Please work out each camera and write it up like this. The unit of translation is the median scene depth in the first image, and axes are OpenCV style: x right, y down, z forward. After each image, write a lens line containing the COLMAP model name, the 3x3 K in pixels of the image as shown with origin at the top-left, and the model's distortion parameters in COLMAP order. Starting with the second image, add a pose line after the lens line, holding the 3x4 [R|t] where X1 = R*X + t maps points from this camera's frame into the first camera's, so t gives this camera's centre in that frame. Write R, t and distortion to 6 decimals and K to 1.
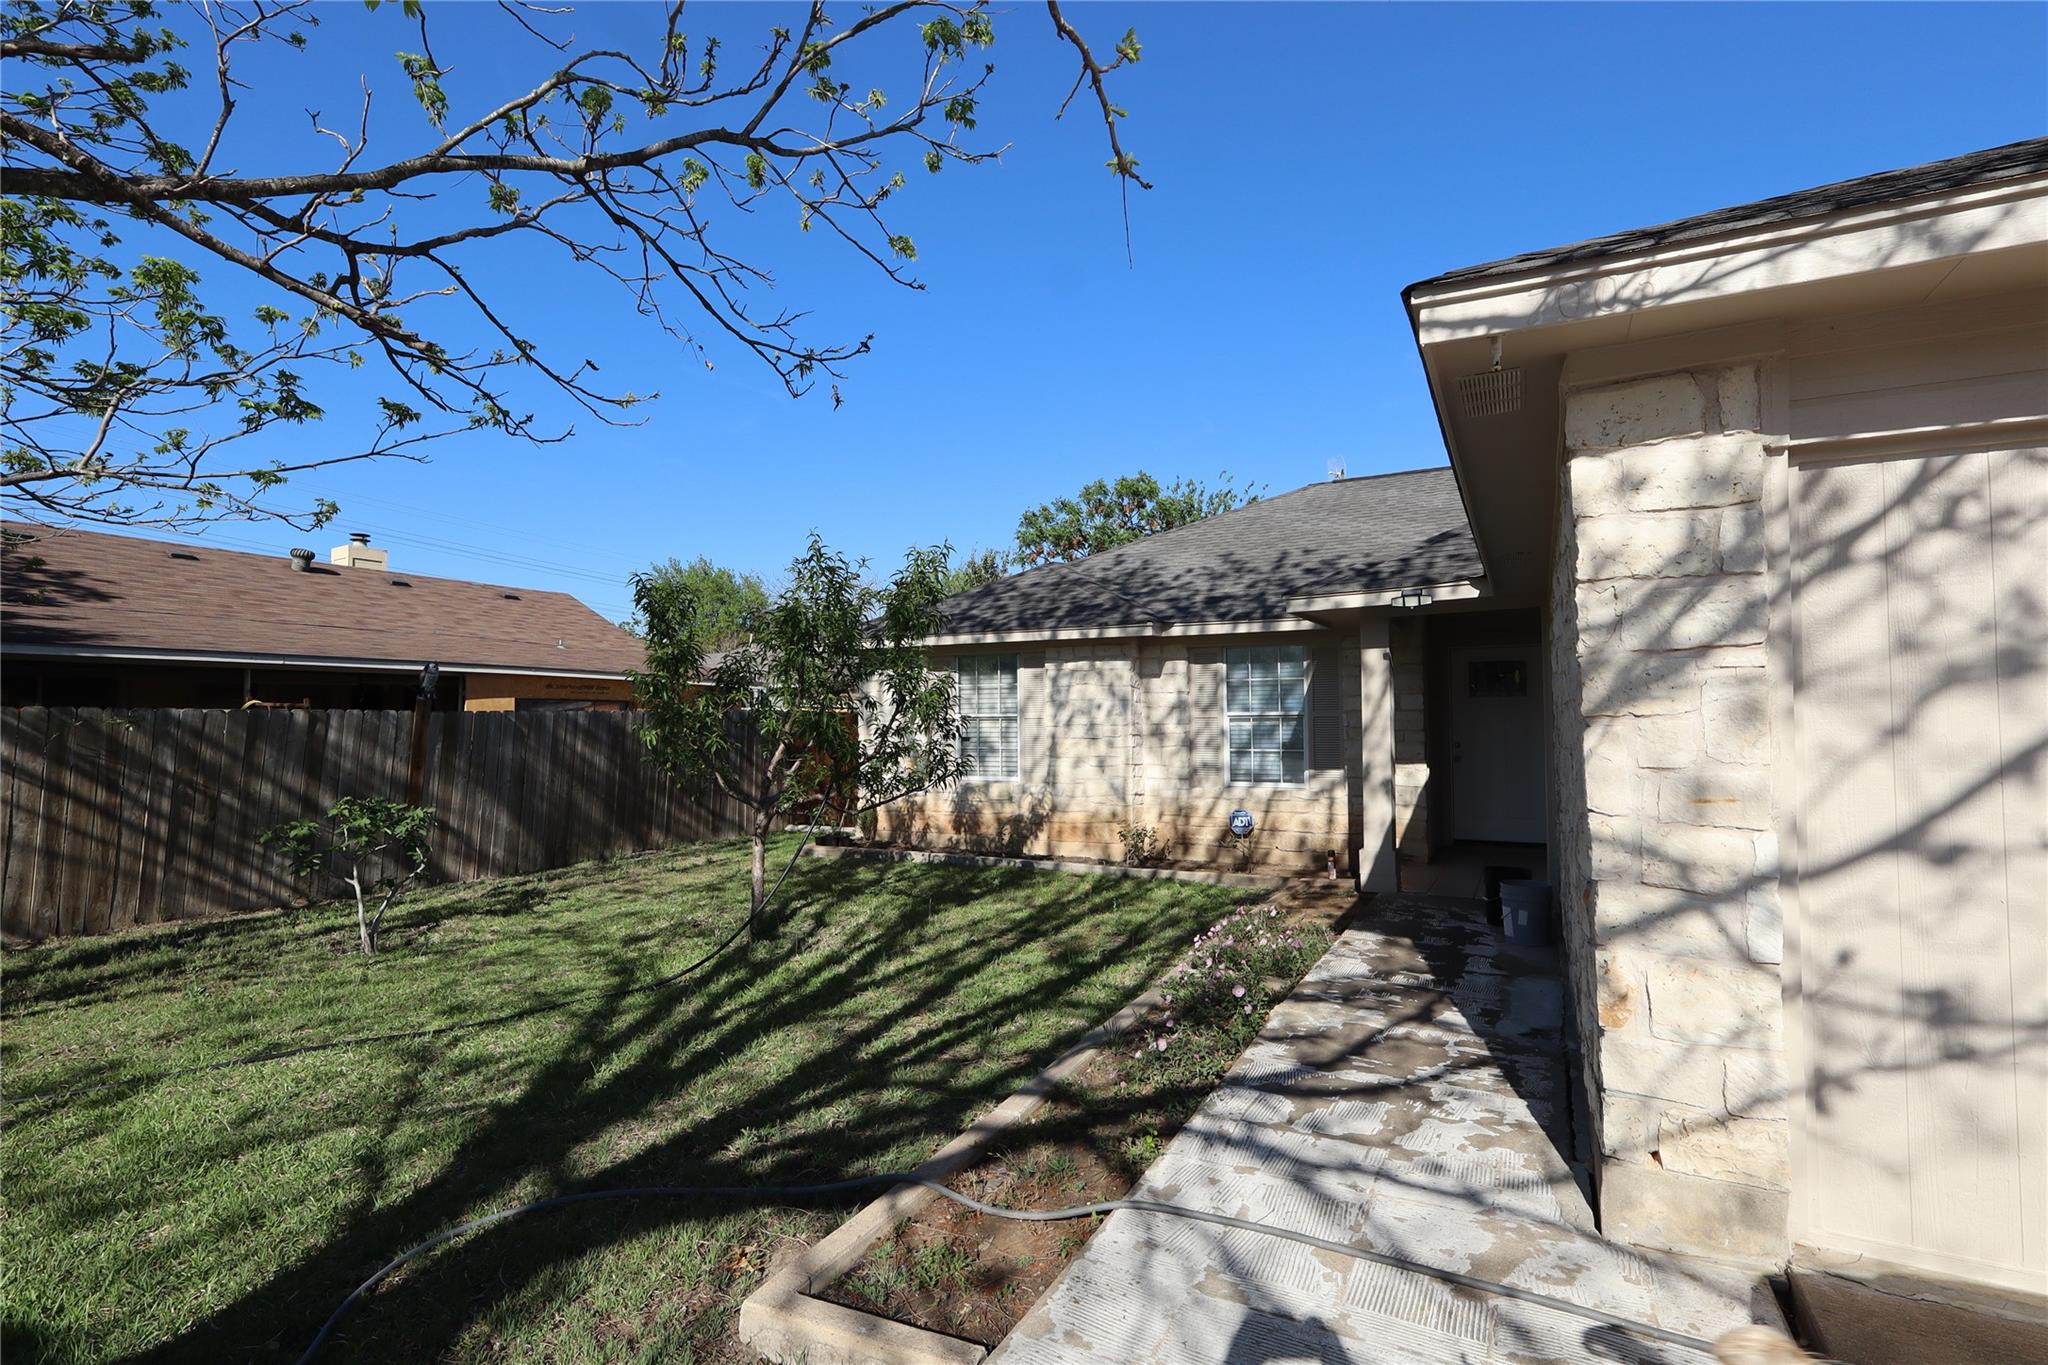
lens RADIAL K [[943.8, 0, 1034.1], [0, 943.8, 685.0], [0, 0, 1]] dist [0.000087, 0.001368]
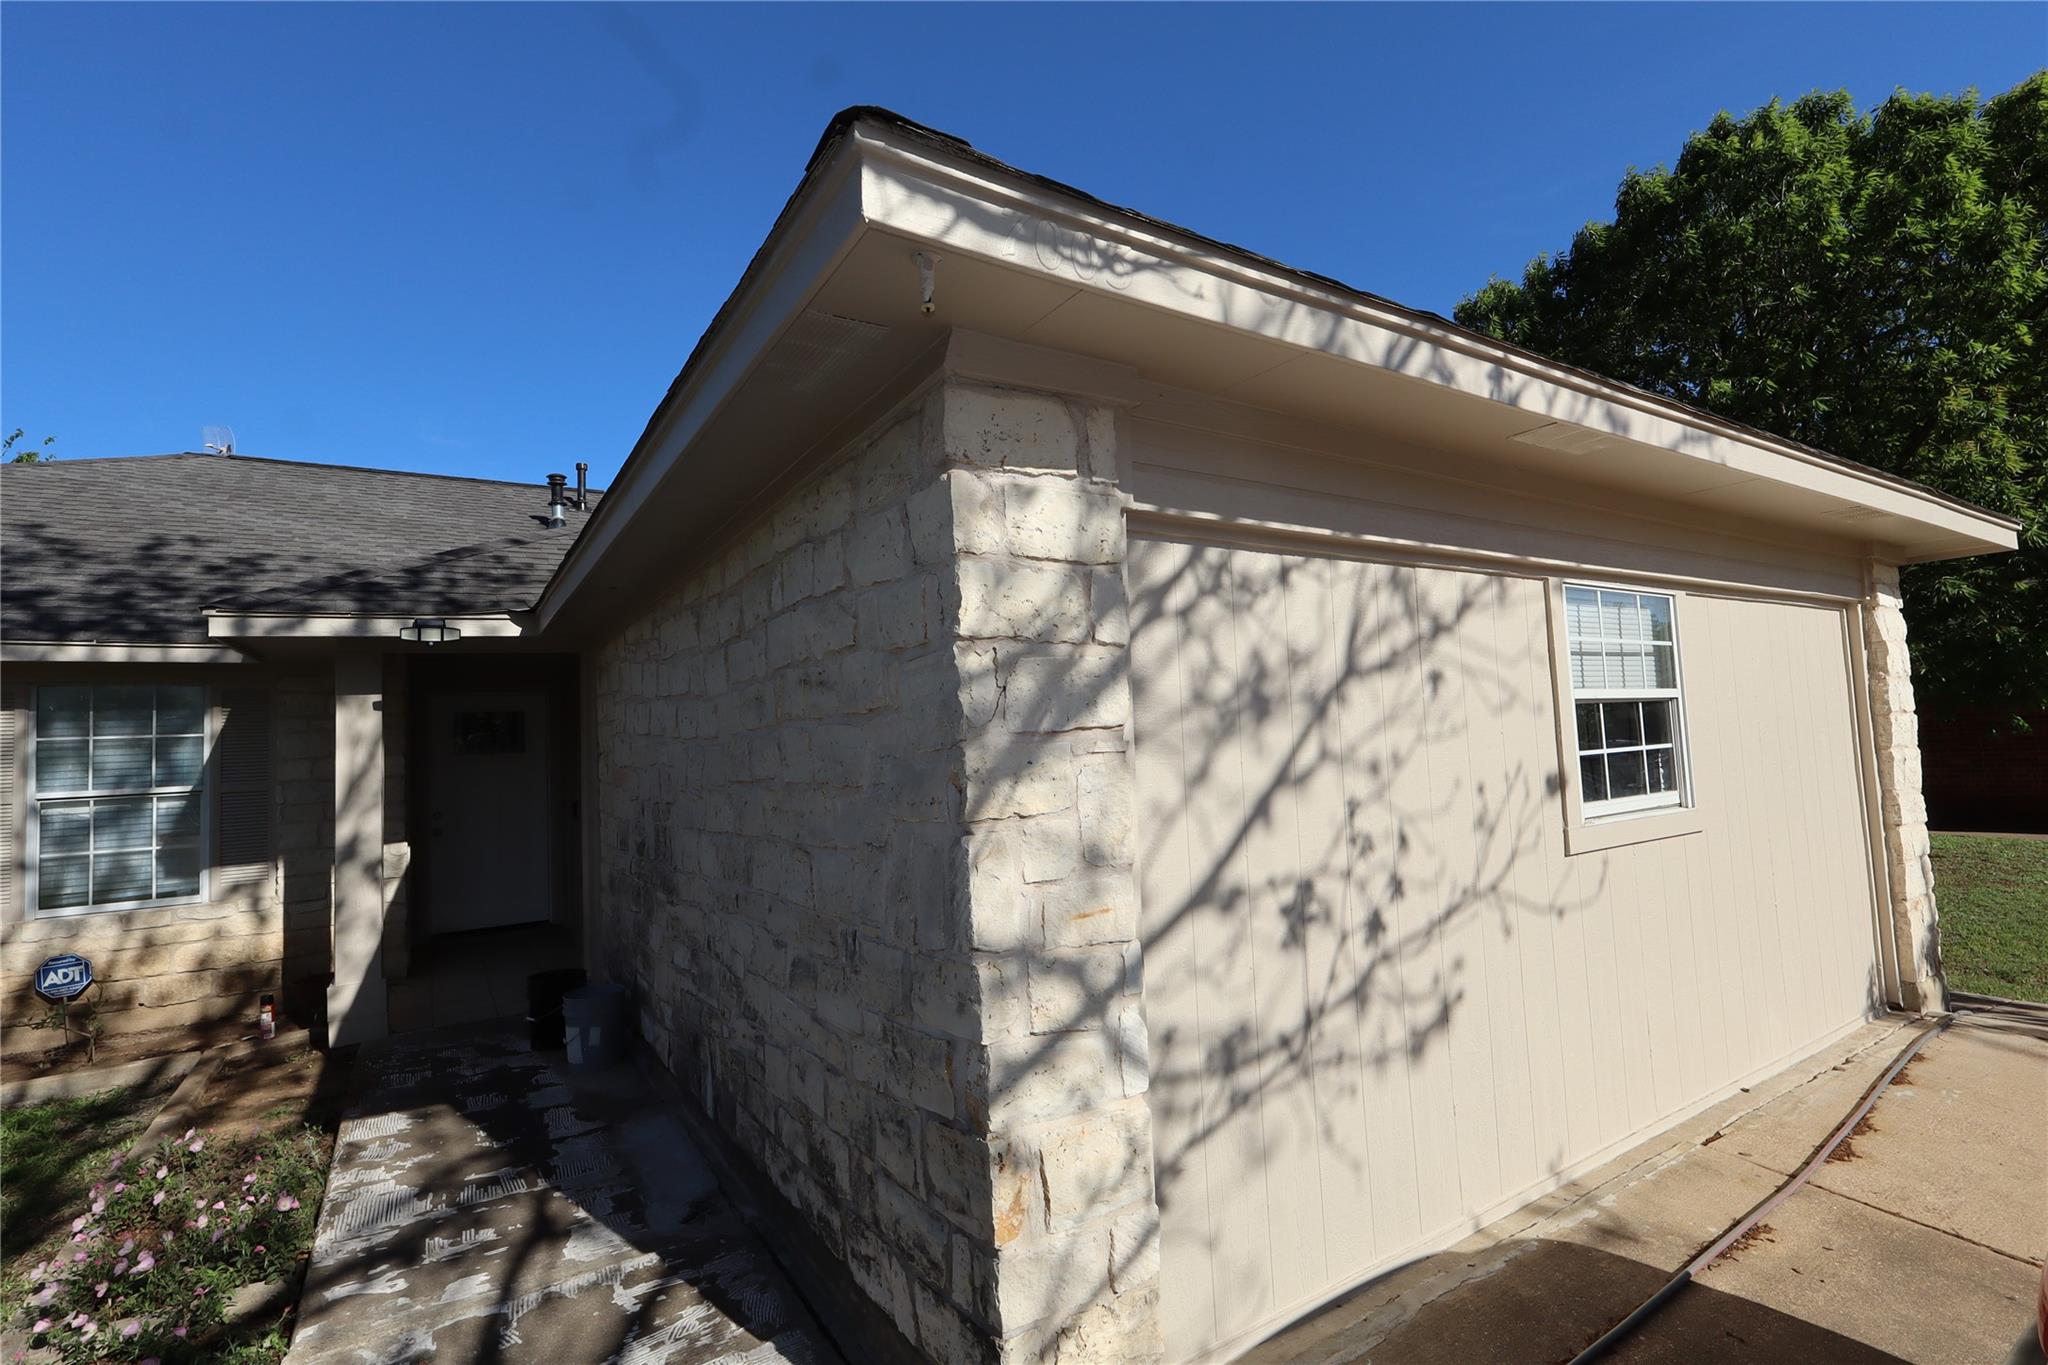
lens RADIAL K [[933.9, 0, 1024.9], [0, 933.9, 621.2], [0, 0, 1]] dist [0.041233, -0.031866]
pose [[0.488576, 0.105081, 0.866170, -0.045025], [-0.001539, 0.992824, -0.119578, -0.001596], [-0.872520, 0.057090, 0.485232, 0.373669]]
